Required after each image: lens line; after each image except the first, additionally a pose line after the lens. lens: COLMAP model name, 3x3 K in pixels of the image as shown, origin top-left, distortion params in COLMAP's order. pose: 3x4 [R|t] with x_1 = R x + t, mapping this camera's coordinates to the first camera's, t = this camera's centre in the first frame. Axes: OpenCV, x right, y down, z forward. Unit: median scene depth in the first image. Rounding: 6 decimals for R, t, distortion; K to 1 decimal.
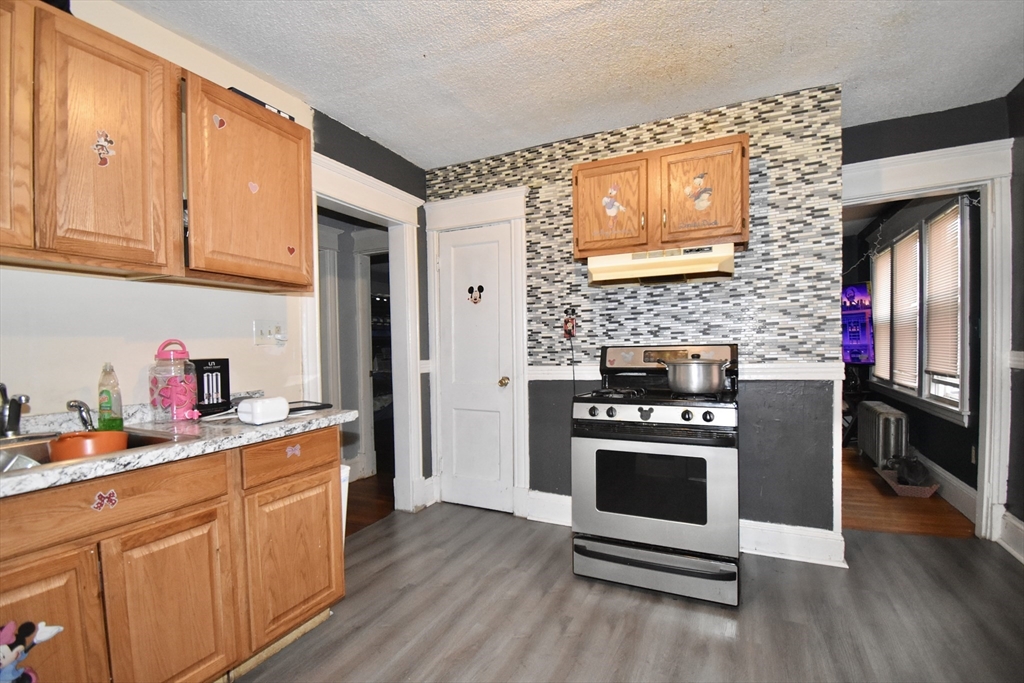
lens RADIAL K [[461.6, 0, 515.7], [0, 461.6, 361.3], [0, 0, 1]] dist [0.024286, -0.026210]
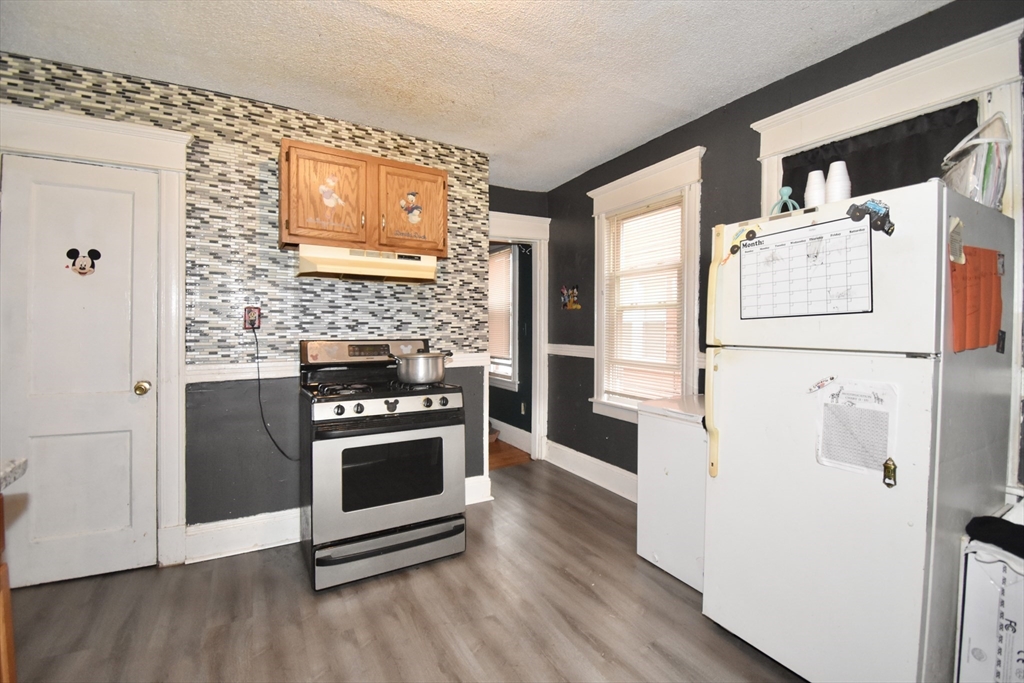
lens RADIAL K [[451.4, 0, 517.7], [0, 451.4, 341.1], [0, 0, 1]] dist [0.022212, -0.025666]
pose [[0.567768, 0.000282, 0.823189, -0.331465], [0.013746, 0.999857, -0.009823, -0.016794], [-0.823074, 0.016893, 0.567683, 0.136043]]
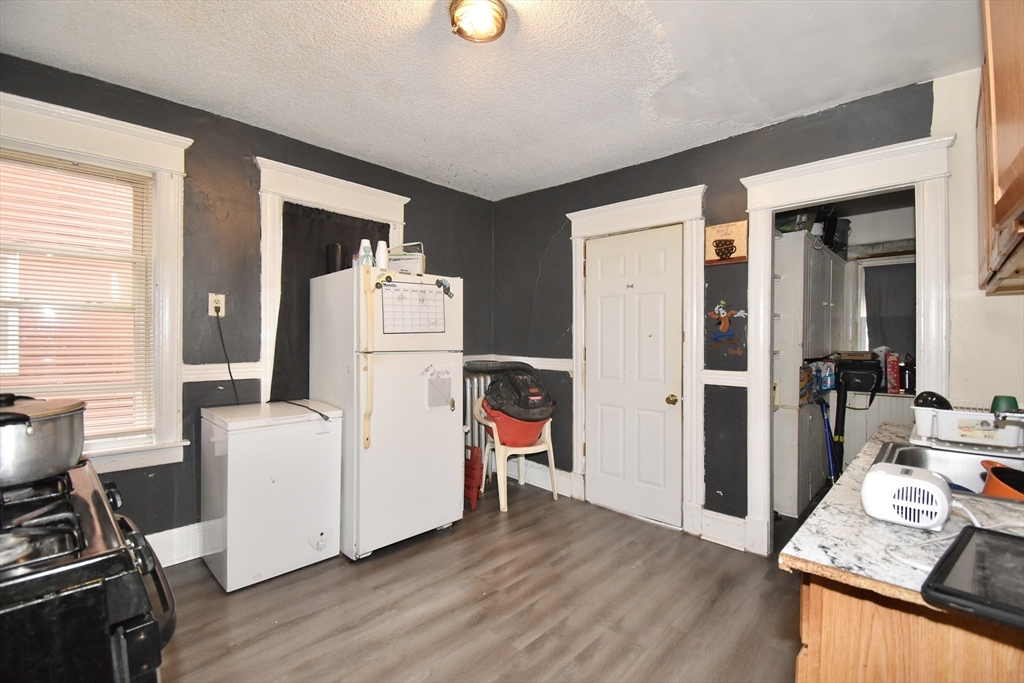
lens RADIAL K [[451.4, 0, 517.7], [0, 451.4, 341.1], [0, 0, 1]] dist [0.022212, -0.025666]
pose [[-0.949140, 0.009256, 0.314719, -0.199713], [0.021408, 0.999152, 0.035180, -0.059510], [-0.314126, 0.040128, -0.948533, 1.021193]]
